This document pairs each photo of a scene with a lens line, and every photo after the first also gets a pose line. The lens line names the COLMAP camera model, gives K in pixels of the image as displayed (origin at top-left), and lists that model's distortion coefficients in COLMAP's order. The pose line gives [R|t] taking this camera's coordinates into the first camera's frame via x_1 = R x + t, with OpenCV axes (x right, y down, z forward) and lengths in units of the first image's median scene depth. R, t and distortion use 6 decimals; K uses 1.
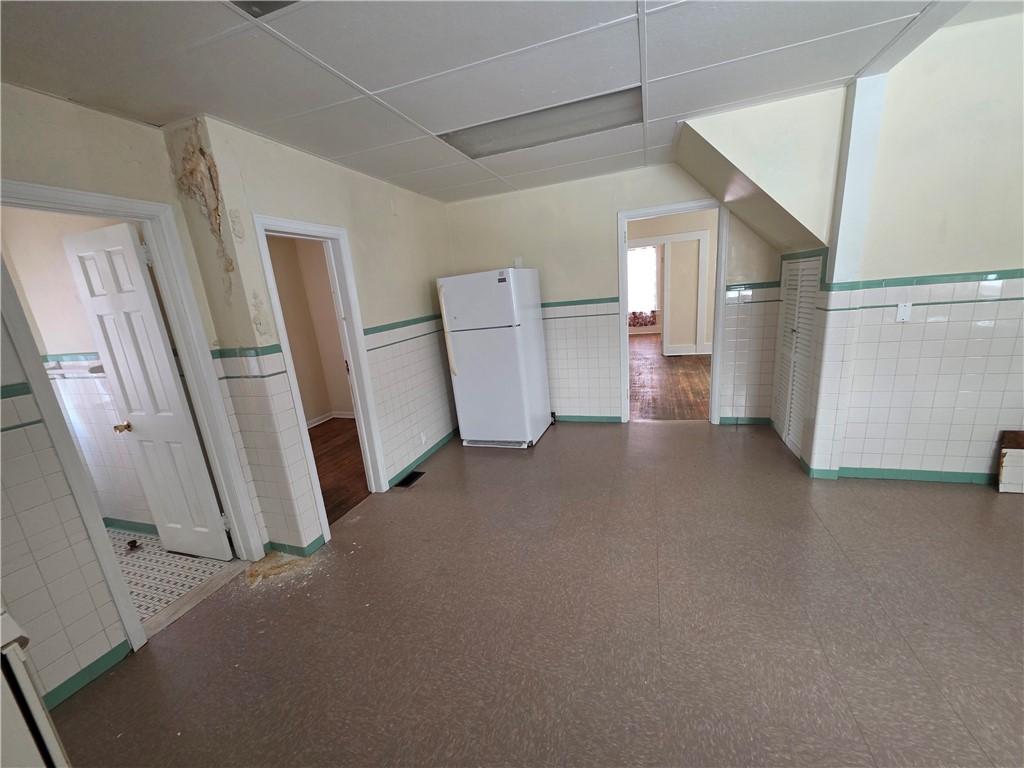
lens RADIAL K [[408.1, 0, 505.4], [0, 408.1, 397.6], [0, 0, 1]] dist [0.000997, -0.000306]
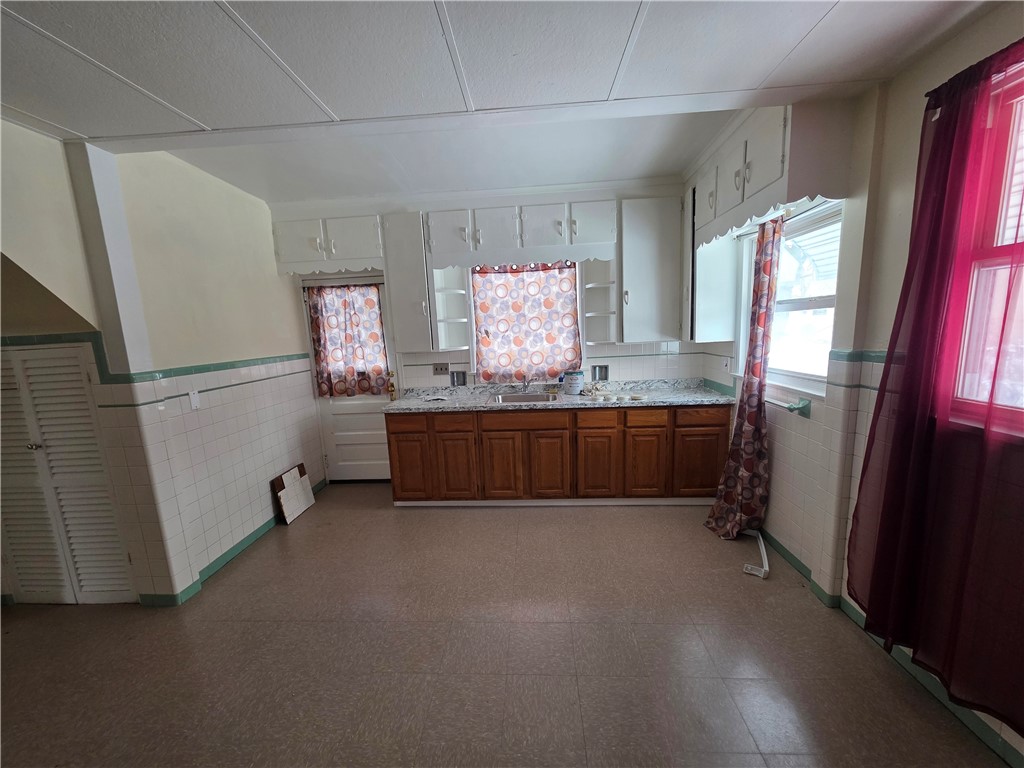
lens RADIAL K [[408.1, 0, 503.2], [0, 408.1, 398.0], [0, 0, 1]] dist [0.000997, -0.000306]
pose [[-0.267392, -0.058767, 0.961794, -0.159944], [0.313835, 0.938404, 0.144589, -0.094839], [-0.911048, 0.340507, -0.232478, 0.425406]]
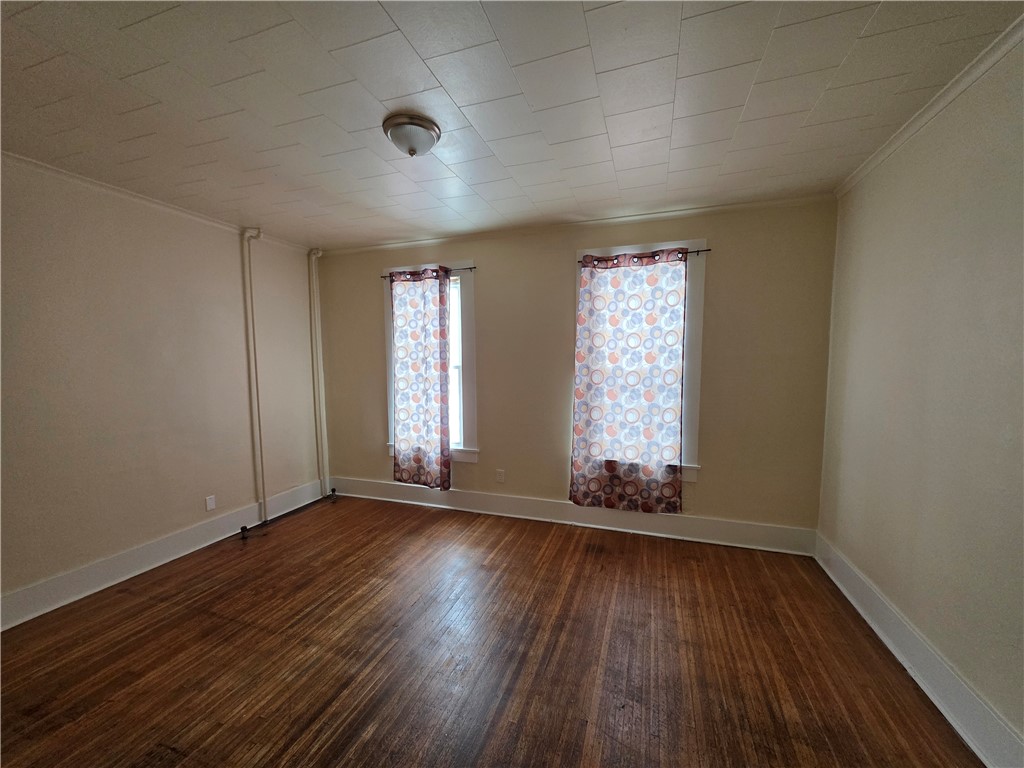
lens RADIAL K [[408.1, 0, 512.5], [0, 408.1, 392.3], [0, 0, 1]] dist [0.000997, -0.000306]
pose [[0.996165, 0.086709, 0.011713, 0.856728], [-0.083311, 0.980886, -0.175847, -0.733501], [-0.026736, 0.174197, 0.984348, 2.535174]]
